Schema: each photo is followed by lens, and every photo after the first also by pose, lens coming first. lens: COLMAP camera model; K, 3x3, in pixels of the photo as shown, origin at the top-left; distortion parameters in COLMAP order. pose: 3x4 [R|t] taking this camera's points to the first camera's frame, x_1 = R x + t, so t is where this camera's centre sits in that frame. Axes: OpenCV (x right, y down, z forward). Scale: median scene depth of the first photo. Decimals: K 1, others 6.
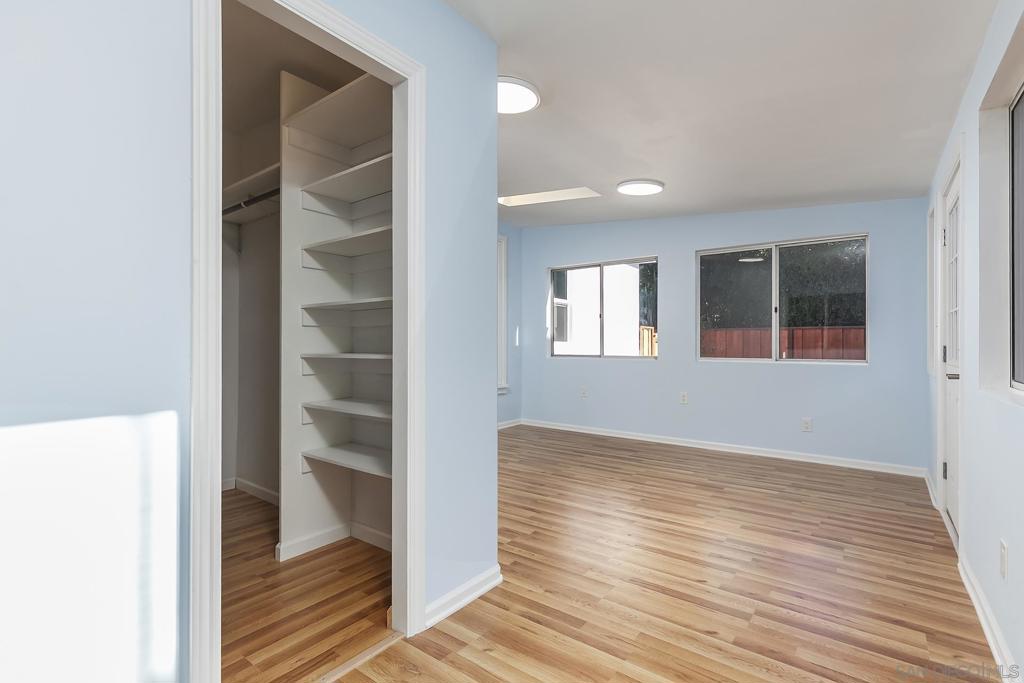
lens RADIAL K [[479.4, 0, 509.4], [0, 479.4, 340.4], [0, 0, 1]] dist [0.003651, 0.000368]
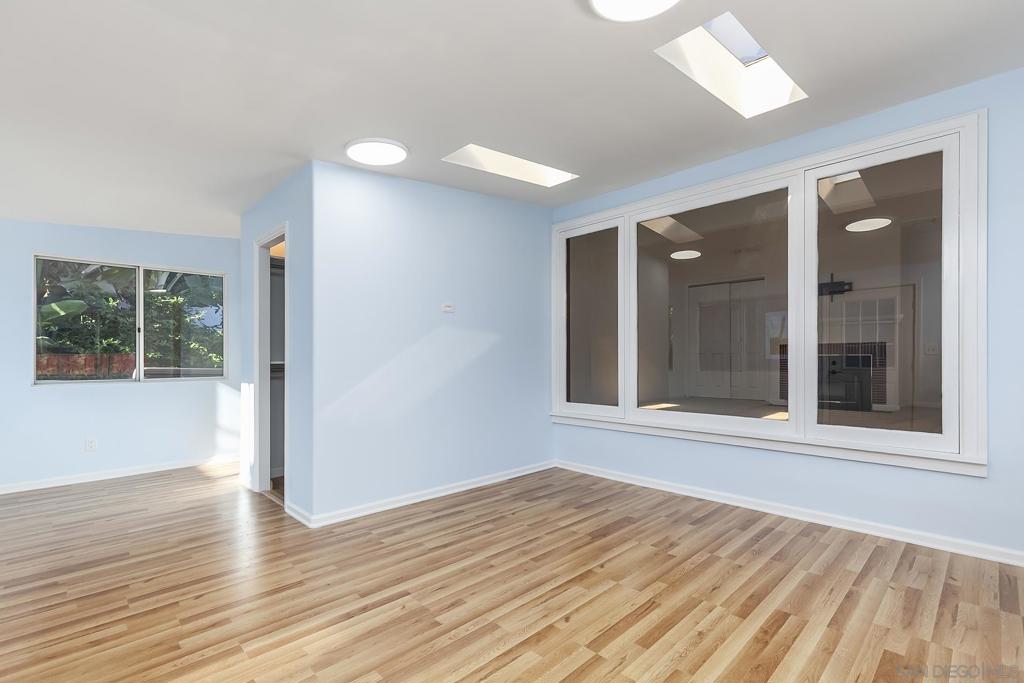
lens RADIAL K [[465.4, 0, 516.1], [0, 465.4, 362.9], [0, 0, 1]] dist [0.004160, -0.000649]
pose [[-0.133490, 0.010186, -0.990998, 0.617208], [0.009603, 0.999914, 0.008984, -0.000666], [0.991004, -0.008317, -0.133576, 0.863291]]
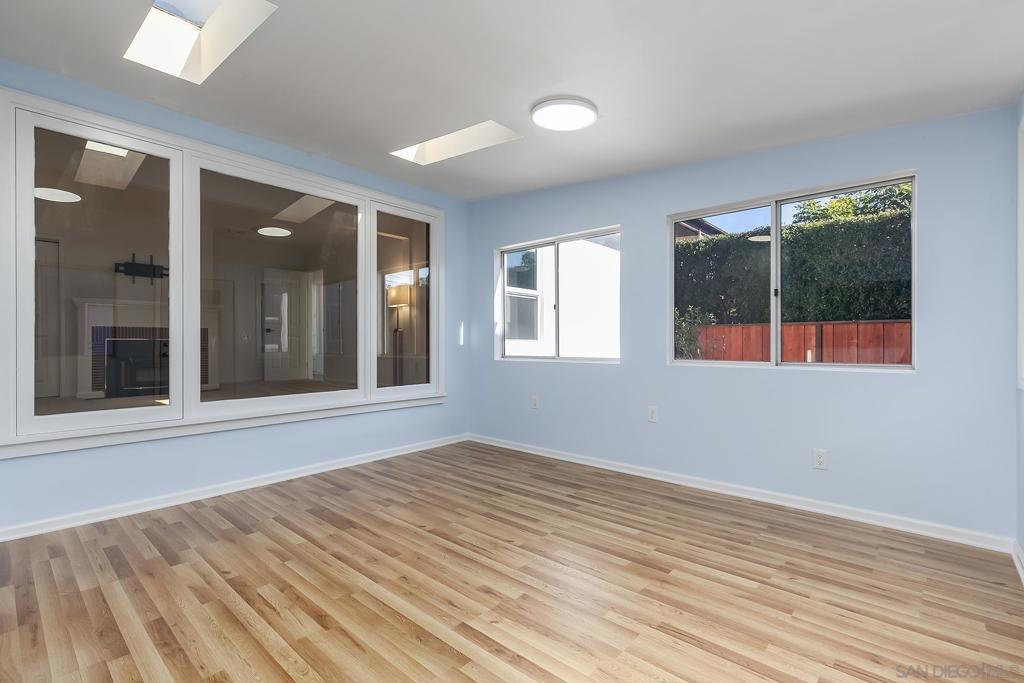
lens RADIAL K [[461.5, 0, 514.0], [0, 461.5, 343.2], [0, 0, 1]] dist [0.006391, -0.000064]
pose [[0.997356, -0.003797, -0.072565, 0.227028], [0.004373, 0.999960, 0.007775, 0.003251], [0.072533, -0.008072, 0.997333, 0.303047]]
